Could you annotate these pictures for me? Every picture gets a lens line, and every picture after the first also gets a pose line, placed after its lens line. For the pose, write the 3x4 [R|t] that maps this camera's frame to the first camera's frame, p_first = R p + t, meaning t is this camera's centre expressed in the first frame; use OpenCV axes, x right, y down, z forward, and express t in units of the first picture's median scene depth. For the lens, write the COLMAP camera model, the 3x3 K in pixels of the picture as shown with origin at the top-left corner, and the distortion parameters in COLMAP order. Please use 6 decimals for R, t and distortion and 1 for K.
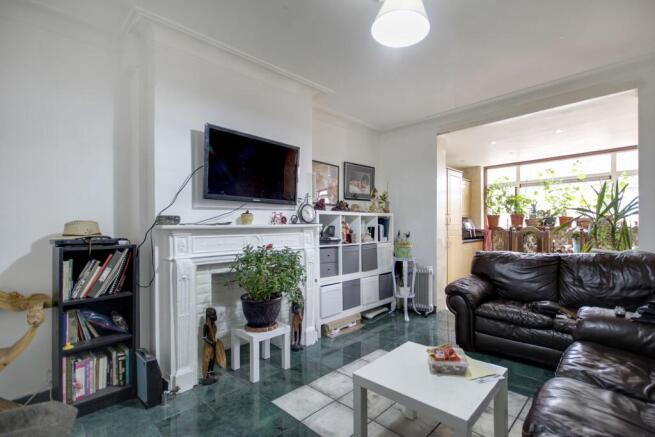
lens RADIAL K [[305.1, 0, 327.3], [0, 305.1, 223.2], [0, 0, 1]] dist [0.015636, -0.000097]
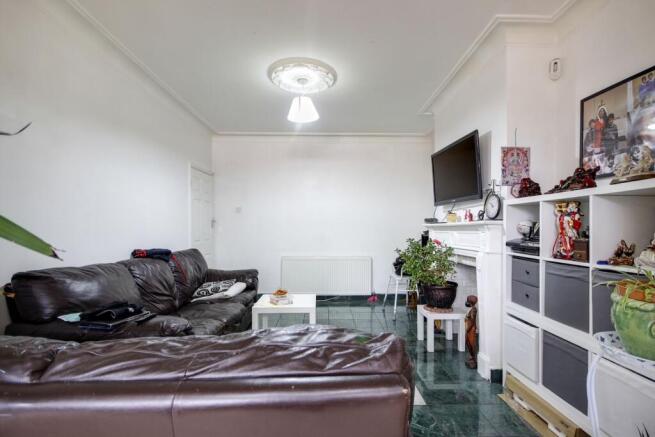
lens RADIAL K [[305.1, 0, 328.1], [0, 305.1, 223.2], [0, 0, 1]] dist [0.015636, -0.000097]
pose [[-0.691908, 0.000106, -0.721986, 0.709454], [0.012043, 0.999863, -0.011395, 0.012494], [0.721885, -0.016579, -0.691814, 1.140891]]
